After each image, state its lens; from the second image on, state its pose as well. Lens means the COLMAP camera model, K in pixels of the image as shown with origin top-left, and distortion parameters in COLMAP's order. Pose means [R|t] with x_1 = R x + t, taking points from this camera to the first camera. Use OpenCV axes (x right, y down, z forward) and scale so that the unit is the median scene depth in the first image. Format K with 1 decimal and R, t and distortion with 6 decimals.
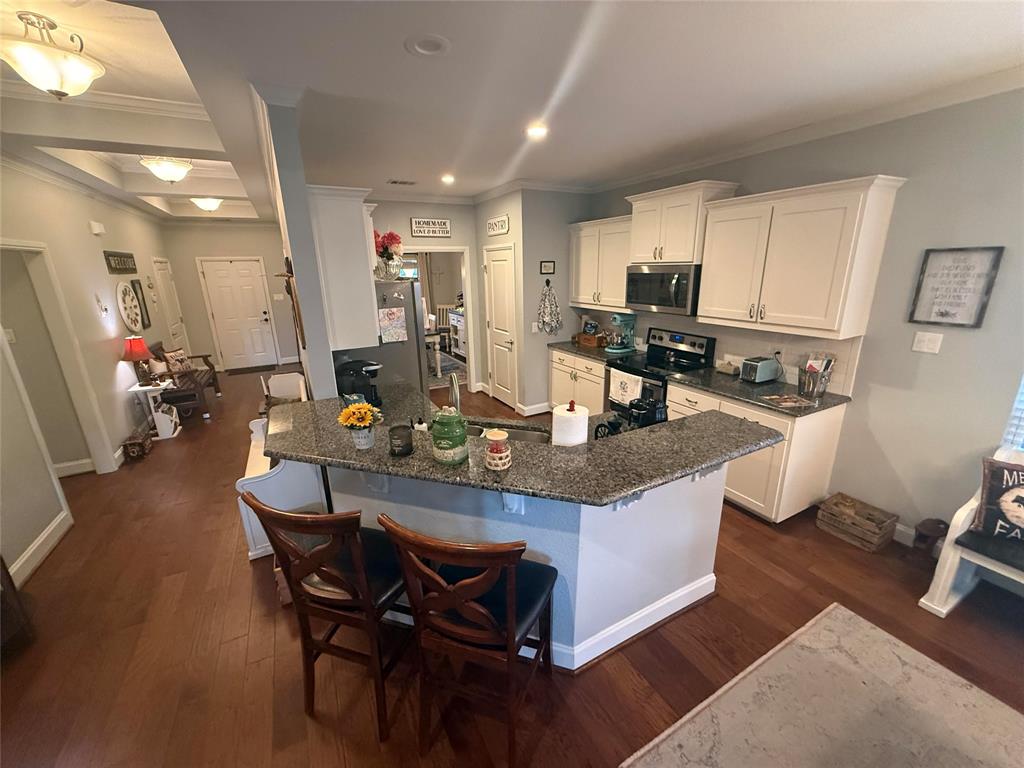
lens RADIAL K [[411.2, 0, 510.4], [0, 411.2, 385.1], [0, 0, 1]] dist [0.001632, 0.000134]
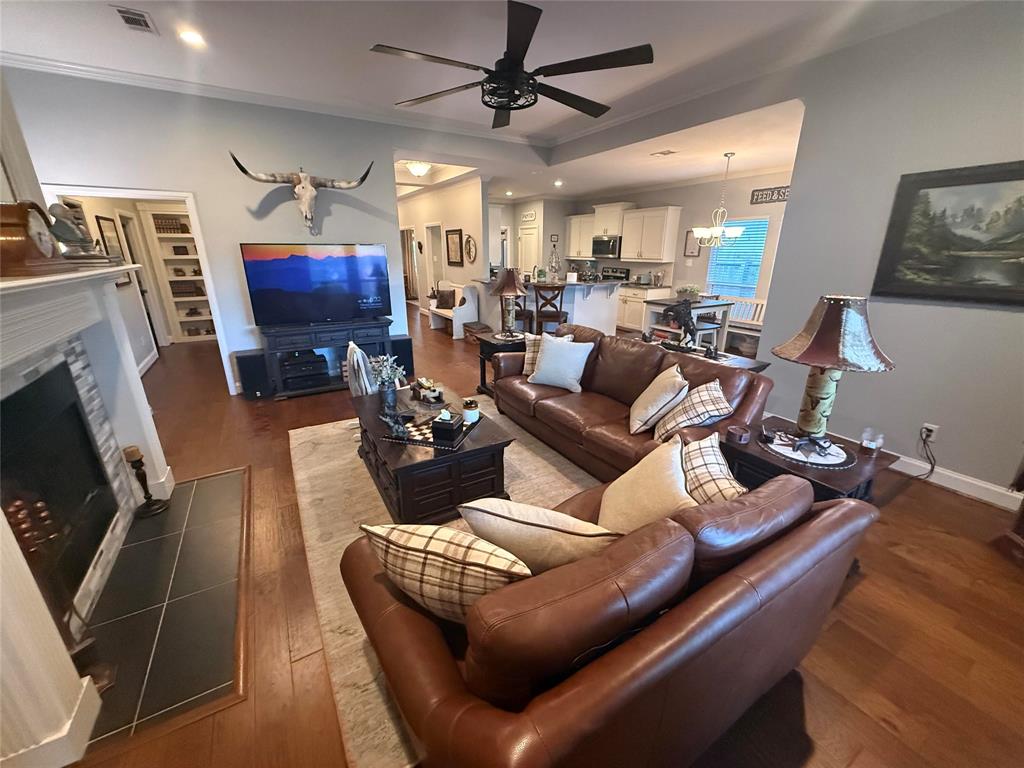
lens RADIAL K [[411.2, 0, 515.1], [0, 411.2, 383.7], [0, 0, 1]] dist [0.001632, 0.000134]
pose [[0.997983, 0.002220, 0.063448, -0.262501], [-0.004432, 0.999386, 0.034746, 0.409676], [-0.063332, -0.034957, 0.997380, -1.168635]]
